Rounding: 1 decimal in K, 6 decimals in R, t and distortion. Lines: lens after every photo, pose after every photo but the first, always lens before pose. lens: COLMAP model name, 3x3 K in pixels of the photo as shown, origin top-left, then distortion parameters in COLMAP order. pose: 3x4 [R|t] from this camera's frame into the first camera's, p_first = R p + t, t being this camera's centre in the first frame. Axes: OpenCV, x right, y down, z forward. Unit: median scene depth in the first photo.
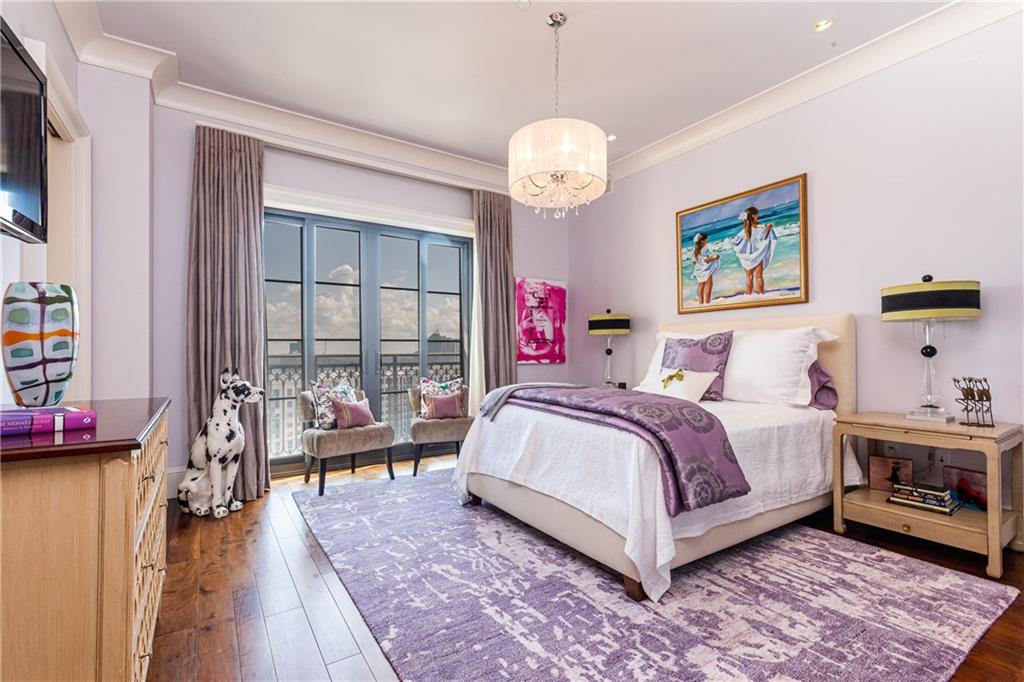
lens RADIAL K [[460.7, 0, 510.2], [0, 460.7, 349.1], [0, 0, 1]] dist [0.004274, -0.000485]
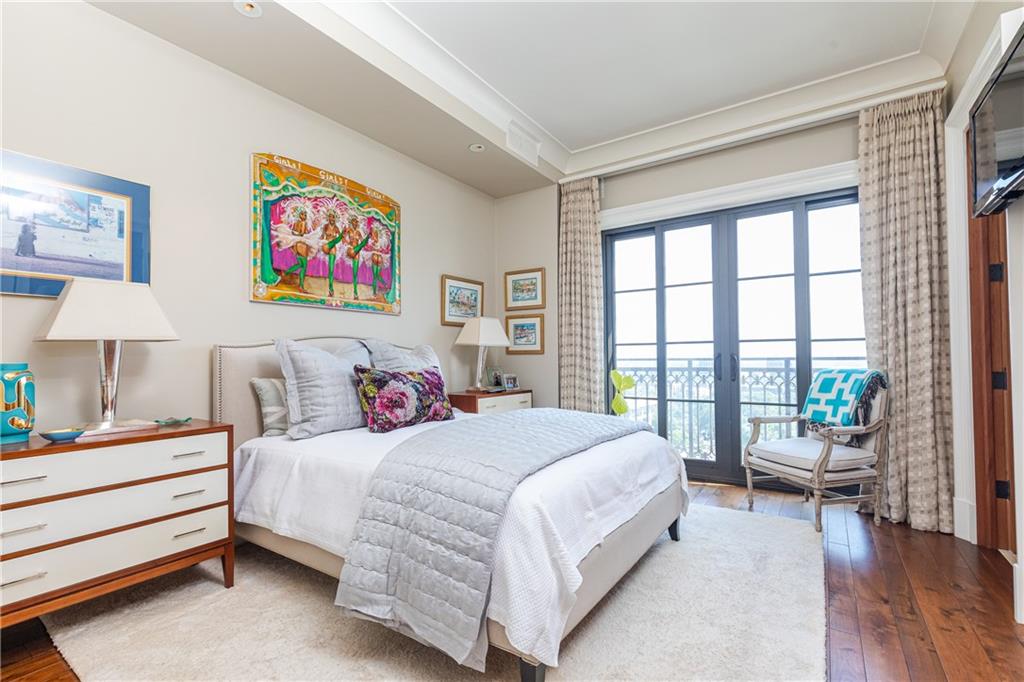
lens RADIAL K [[460.7, 0, 510.2], [0, 460.7, 349.1], [0, 0, 1]] dist [0.004274, -0.000485]
pose [[0.378400, -0.017038, -0.925485, 0.440796], [0.013138, 0.999829, -0.013035, 0.001456], [0.925549, -0.007227, 0.378559, 0.341217]]
